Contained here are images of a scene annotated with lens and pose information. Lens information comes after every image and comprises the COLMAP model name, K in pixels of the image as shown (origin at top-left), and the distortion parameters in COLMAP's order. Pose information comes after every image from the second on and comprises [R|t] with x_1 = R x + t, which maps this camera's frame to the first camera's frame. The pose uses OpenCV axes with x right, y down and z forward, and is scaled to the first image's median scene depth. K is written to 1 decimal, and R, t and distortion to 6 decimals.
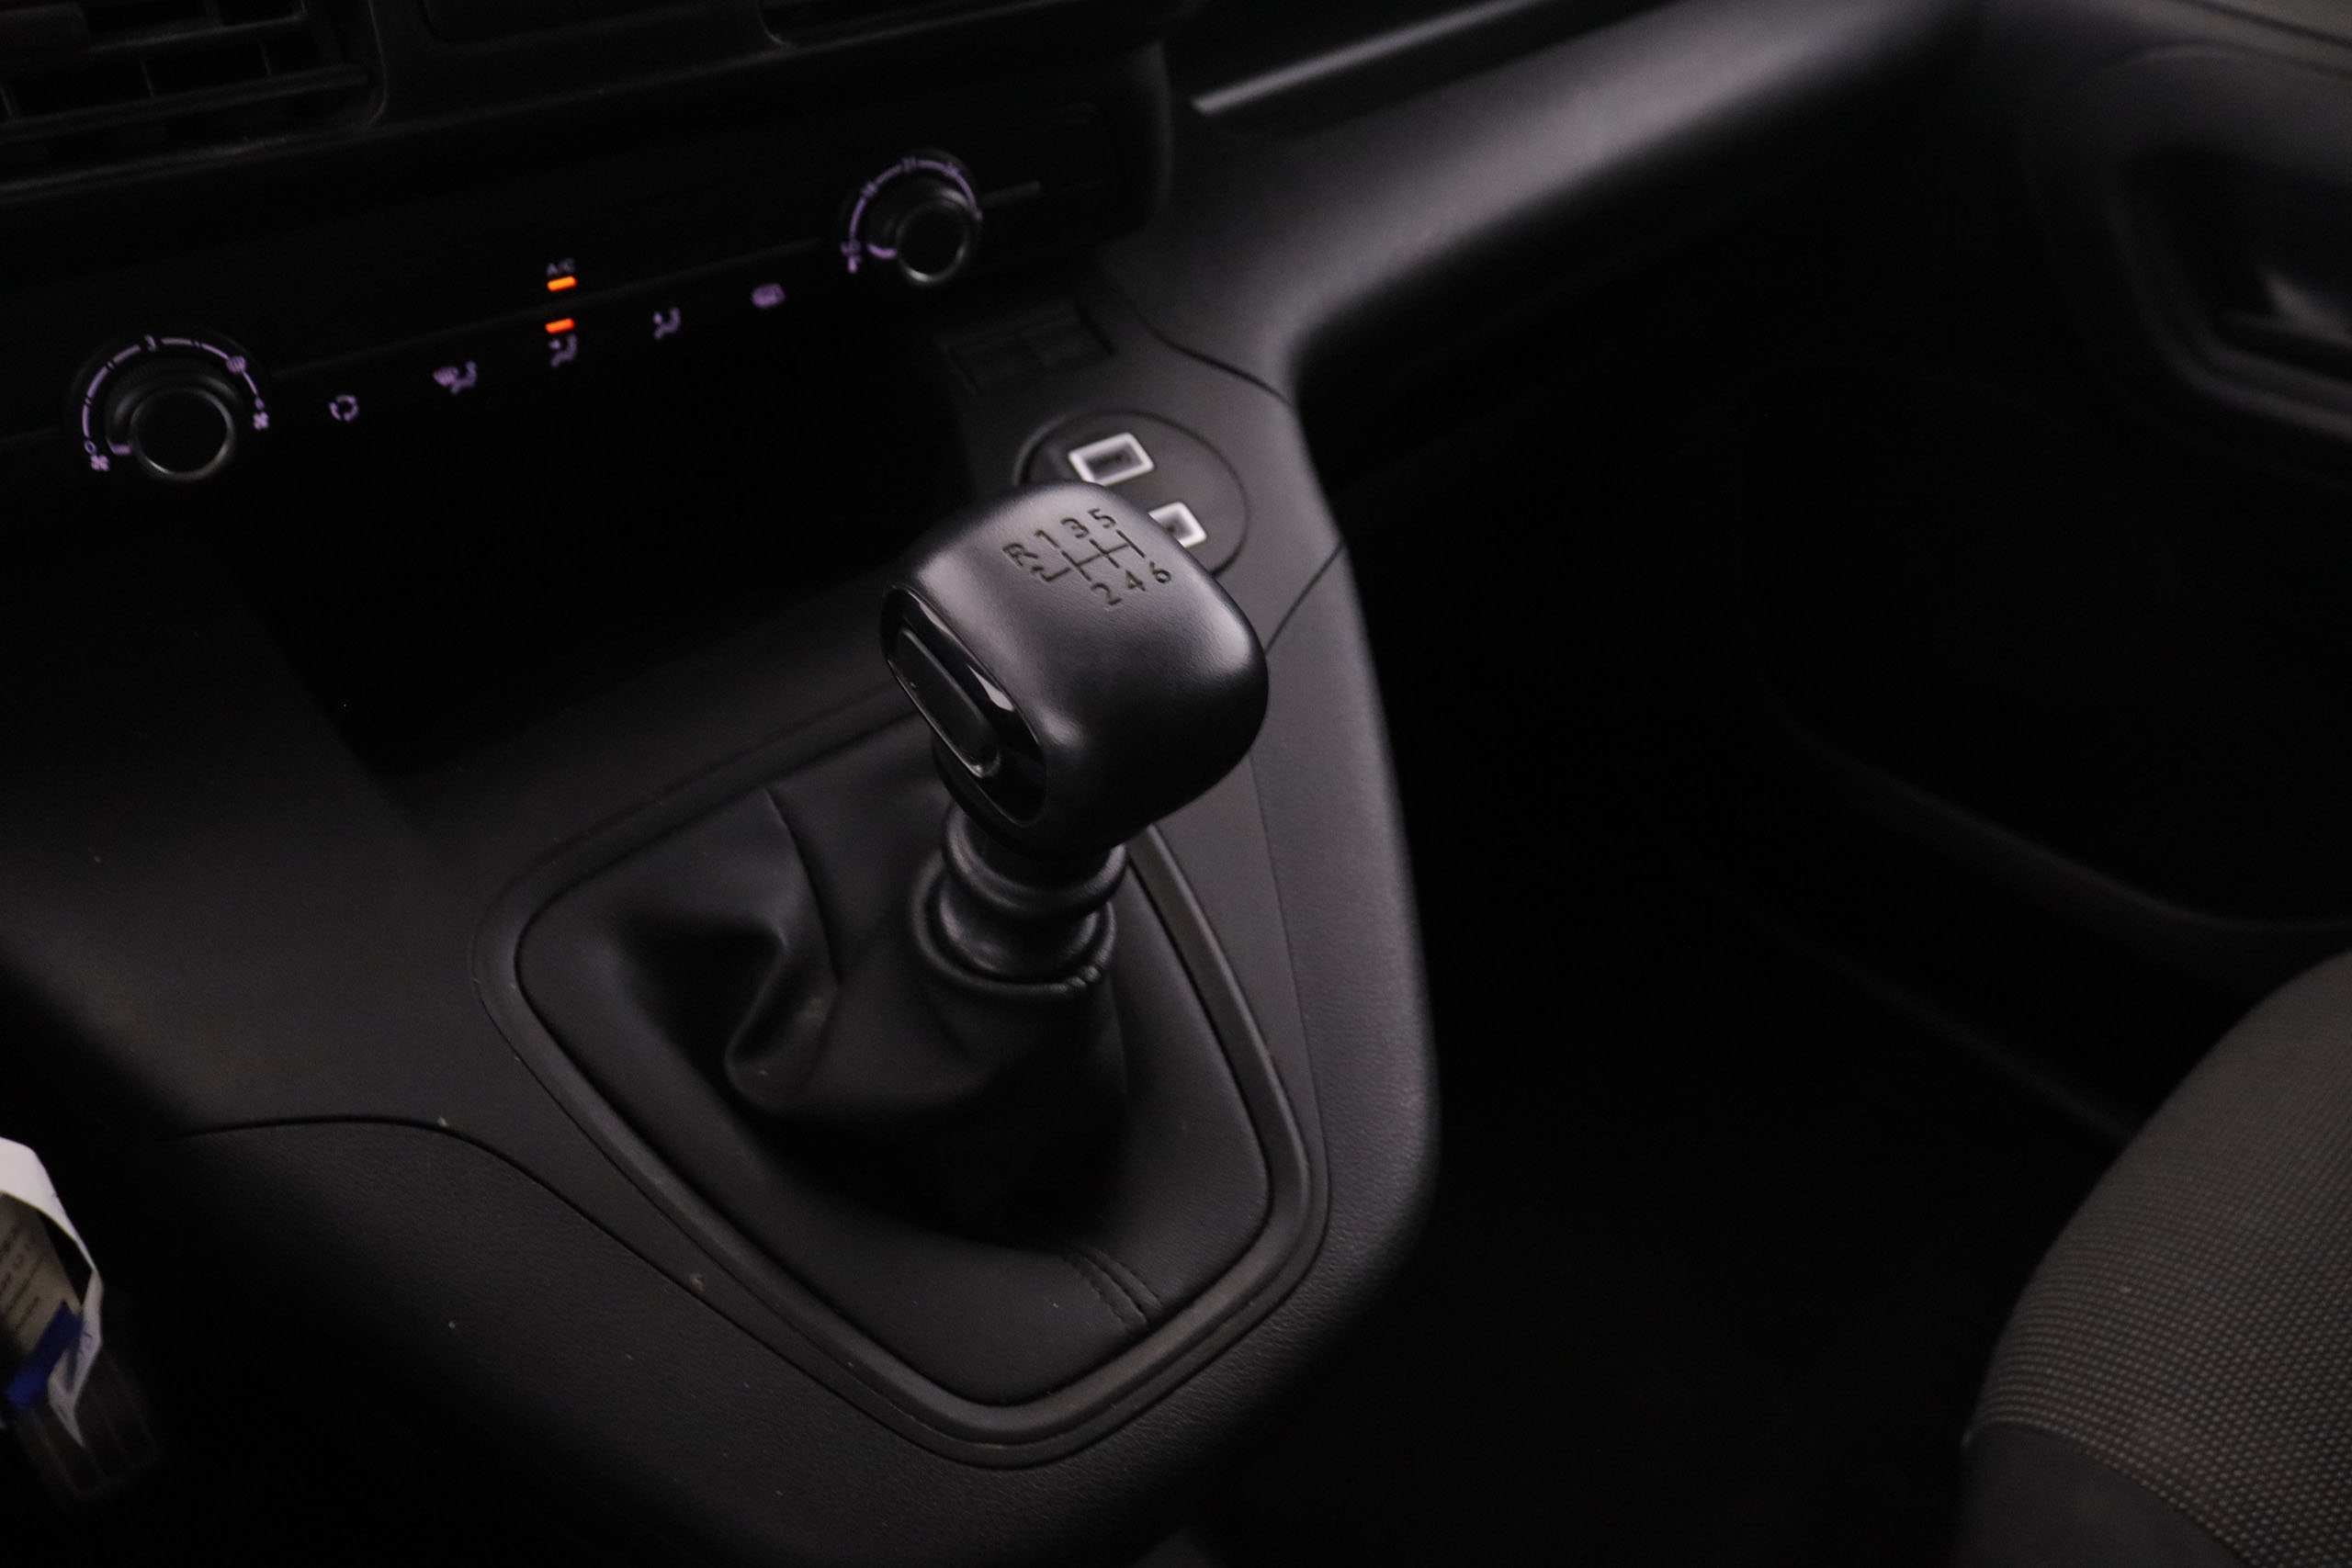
lens RADIAL K [[1959.2, 0, 1180.7], [0, 1959.2, 772.8], [0, 0, 1]] dist [-0.161628, 0.111506]
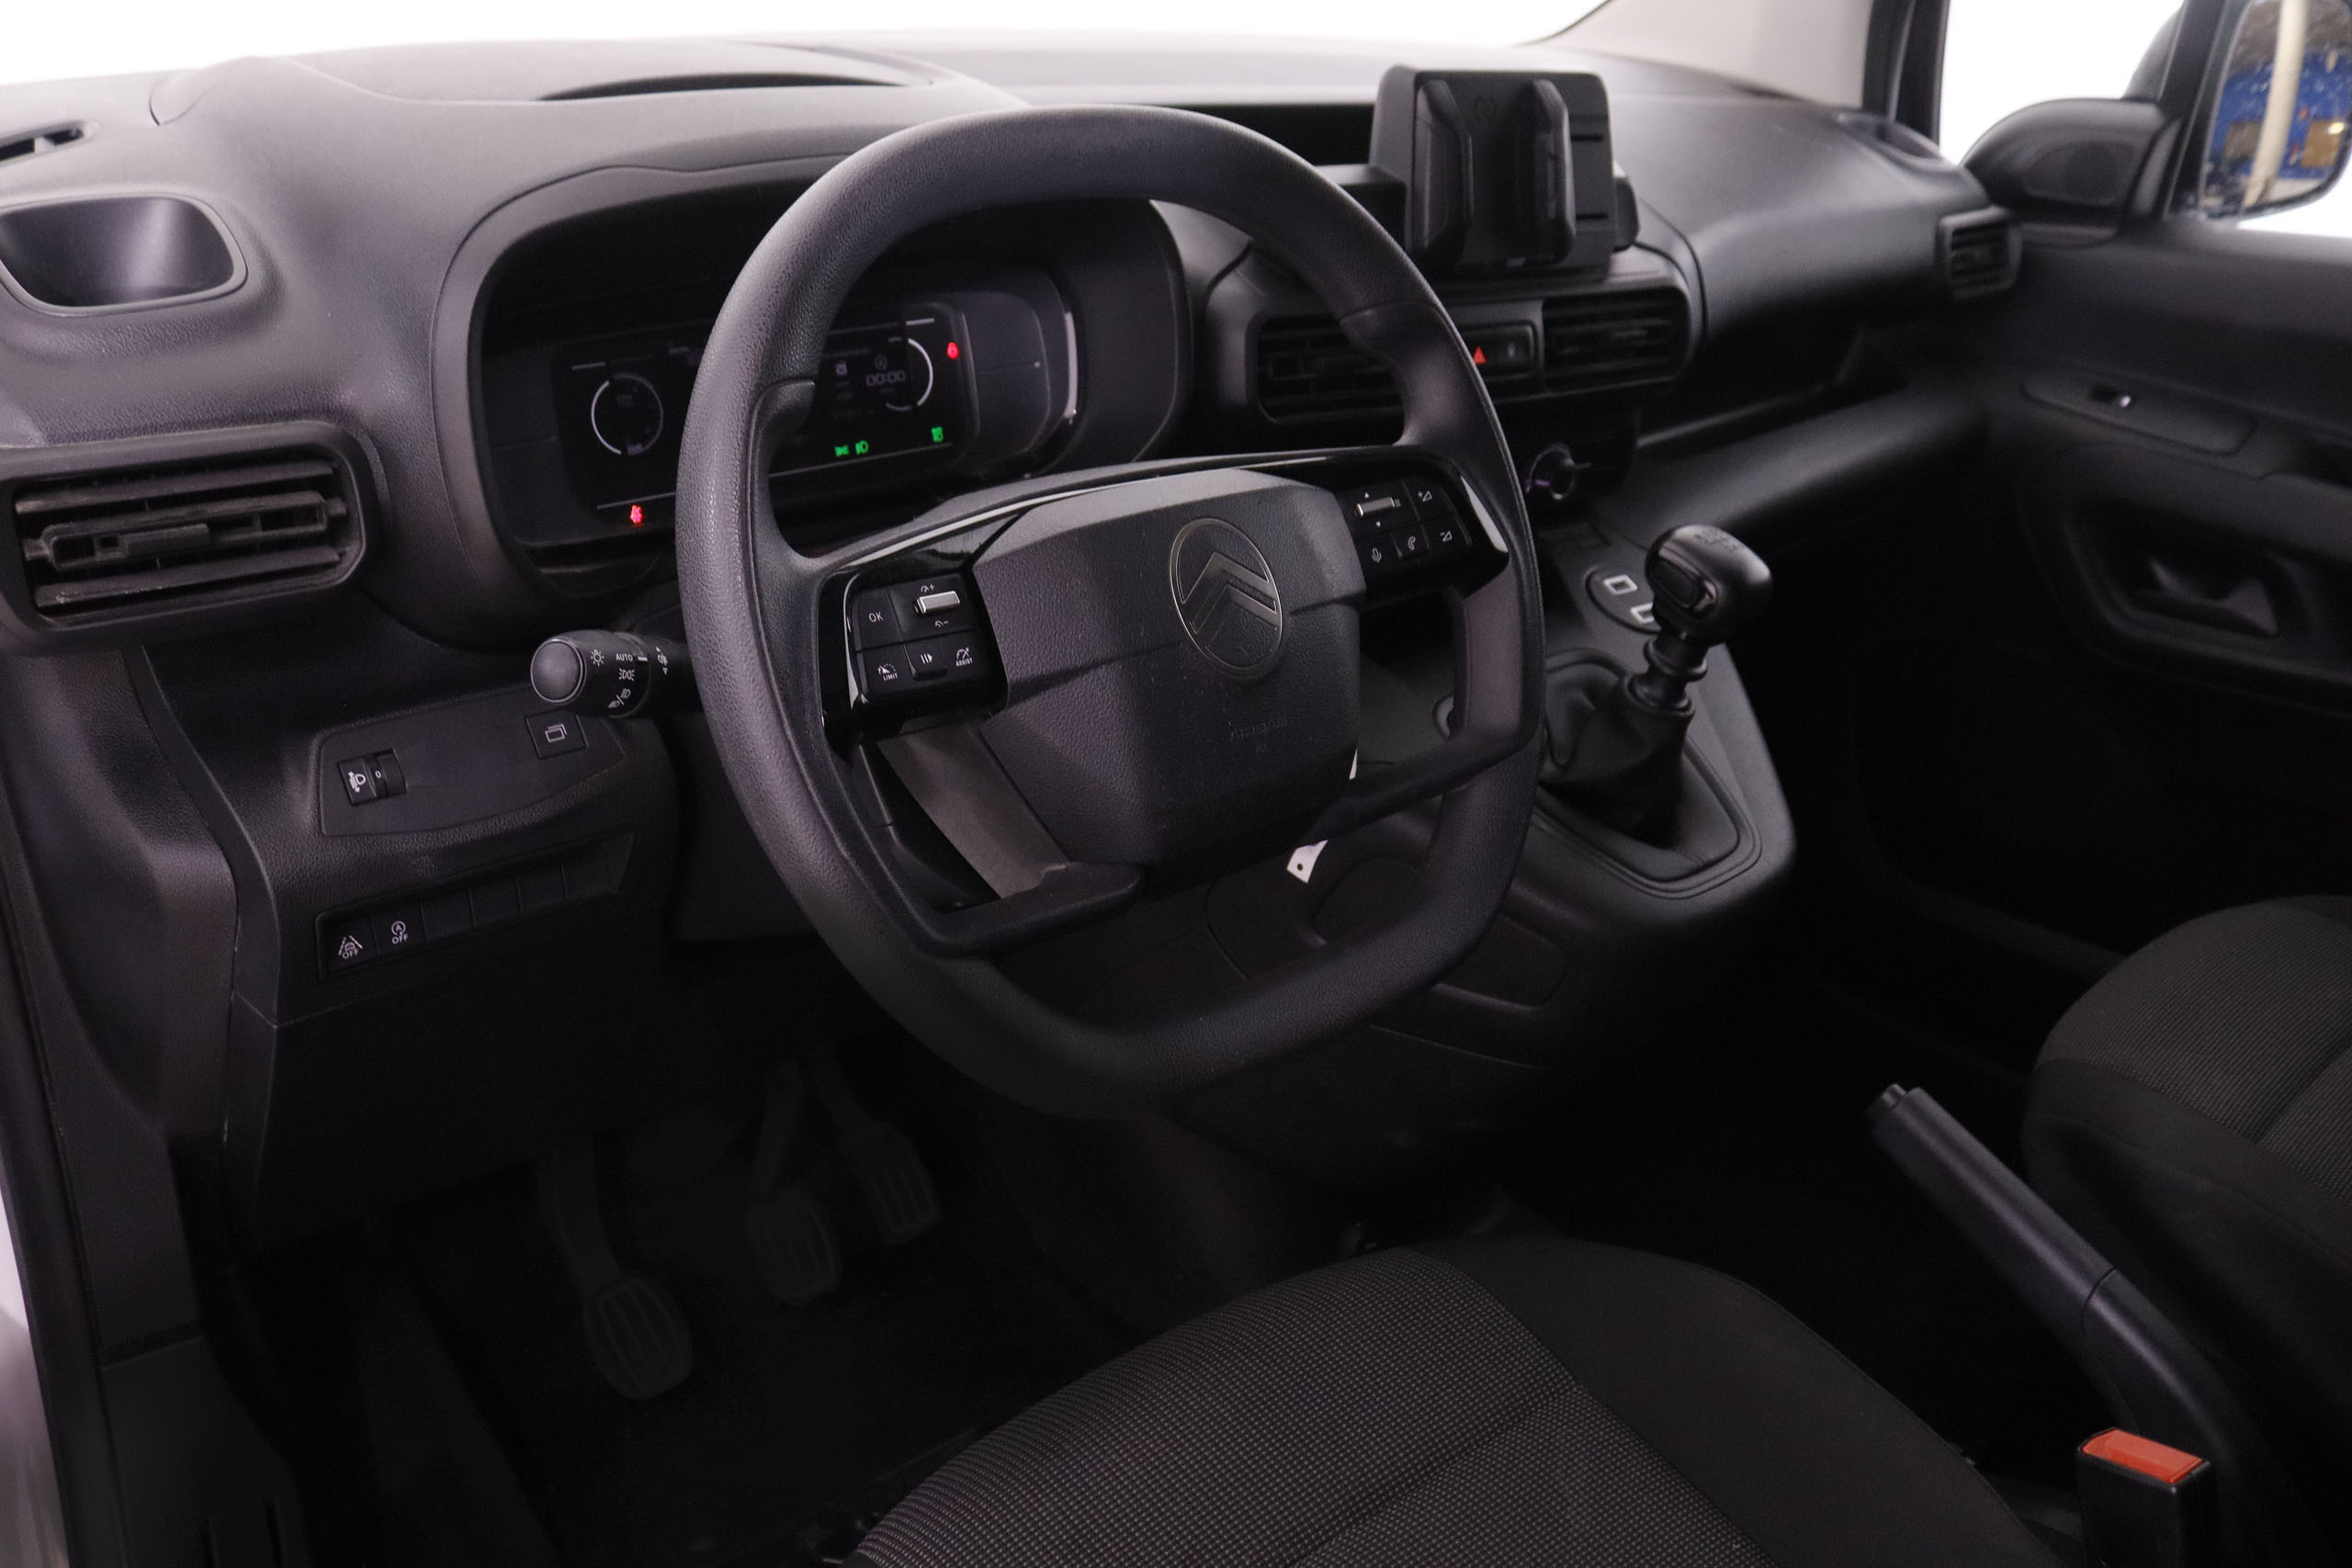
lens RADIAL K [[1959.2, 0, 1181.0], [0, 1959.2, 767.0], [0, 0, 1]] dist [-0.161628, 0.111506]
pose [[0.999306, 0.034940, -0.012946, -0.605567], [-0.036971, 0.973018, -0.227748, 0.688661], [0.004639, 0.228068, 0.973634, -1.365857]]
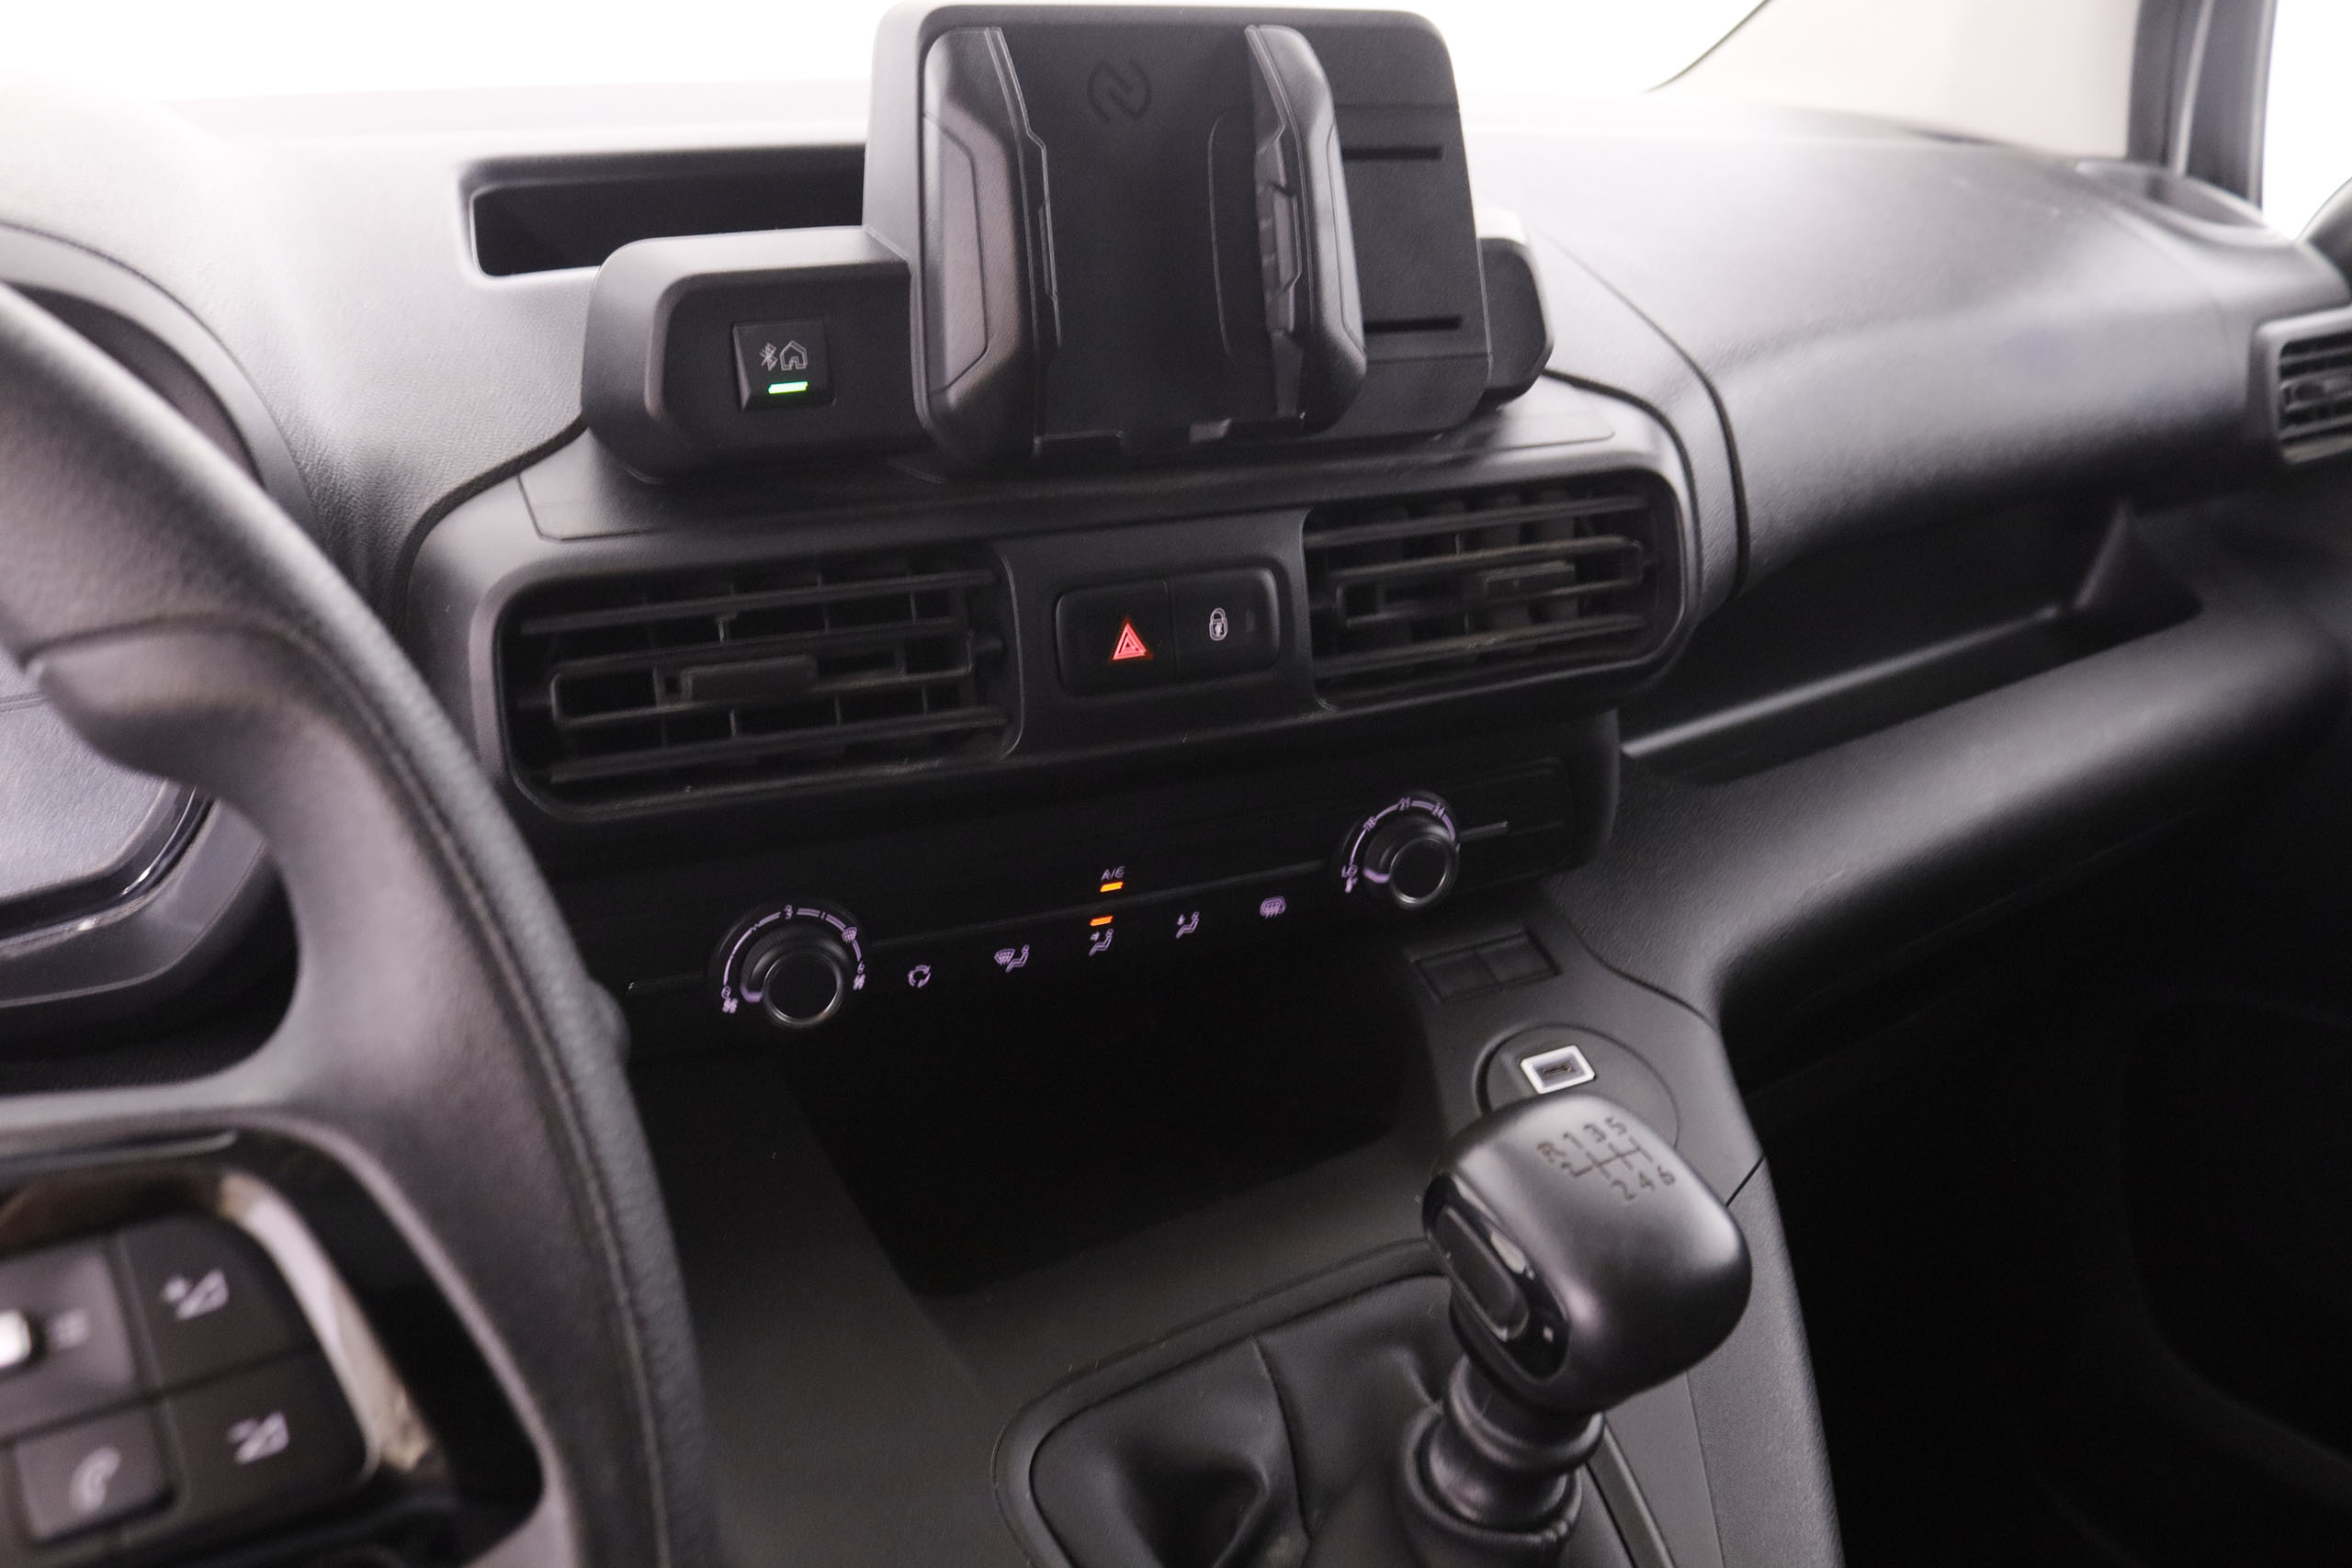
lens RADIAL K [[1959.2, 0, 1178.3], [0, 1959.2, 768.3], [0, 0, 1]] dist [-0.161628, 0.111506]
pose [[0.983661, 0.043231, -0.174762, -0.075207], [-0.093035, 0.953137, -0.287880, 0.018536], [0.154126, 0.299435, 0.941586, -0.154694]]
